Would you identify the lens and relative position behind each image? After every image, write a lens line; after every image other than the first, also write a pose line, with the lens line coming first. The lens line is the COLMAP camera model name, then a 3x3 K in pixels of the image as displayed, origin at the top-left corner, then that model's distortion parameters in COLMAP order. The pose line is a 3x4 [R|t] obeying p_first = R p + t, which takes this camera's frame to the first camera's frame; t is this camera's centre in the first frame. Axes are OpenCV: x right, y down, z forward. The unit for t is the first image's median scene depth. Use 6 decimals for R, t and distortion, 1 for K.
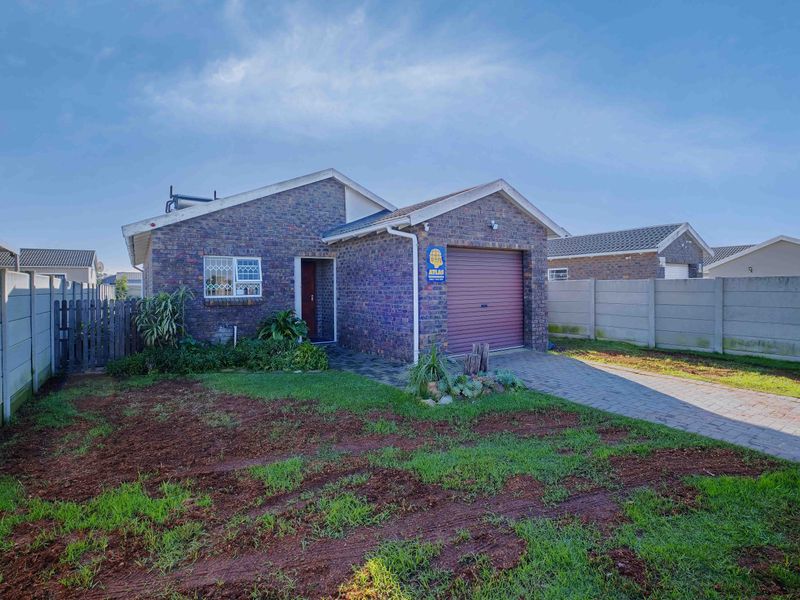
lens RADIAL K [[398.5, 0, 400.0], [0, 398.5, 300.0], [0, 0, 1]] dist [-0.000835, -0.000003]
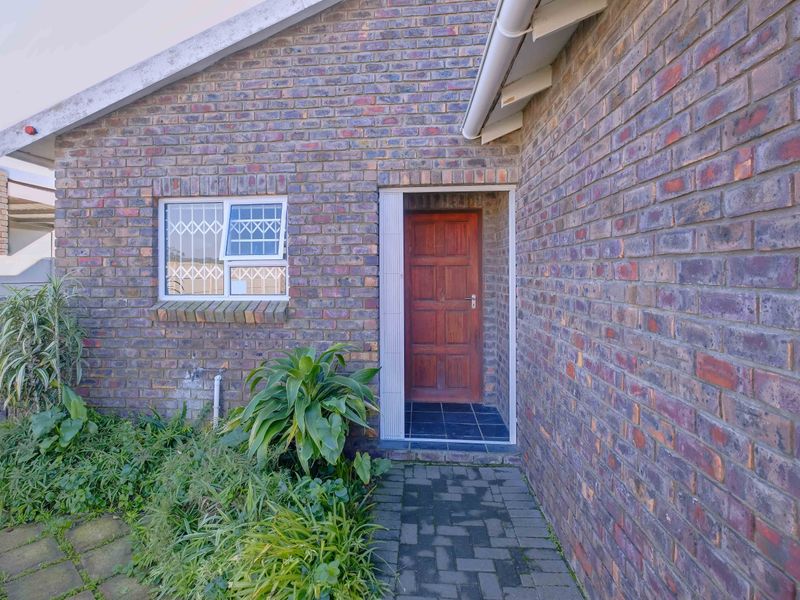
lens RADIAL K [[406.4, 0, 400.1], [0, 406.4, 265.8], [0, 0, 1]] dist [0.000869, 0.000355]
pose [[0.766600, 0.002761, -0.642119, -0.023222], [-0.025098, 0.999355, -0.025667, -0.035596], [0.641635, 0.035793, 0.766175, 0.806186]]
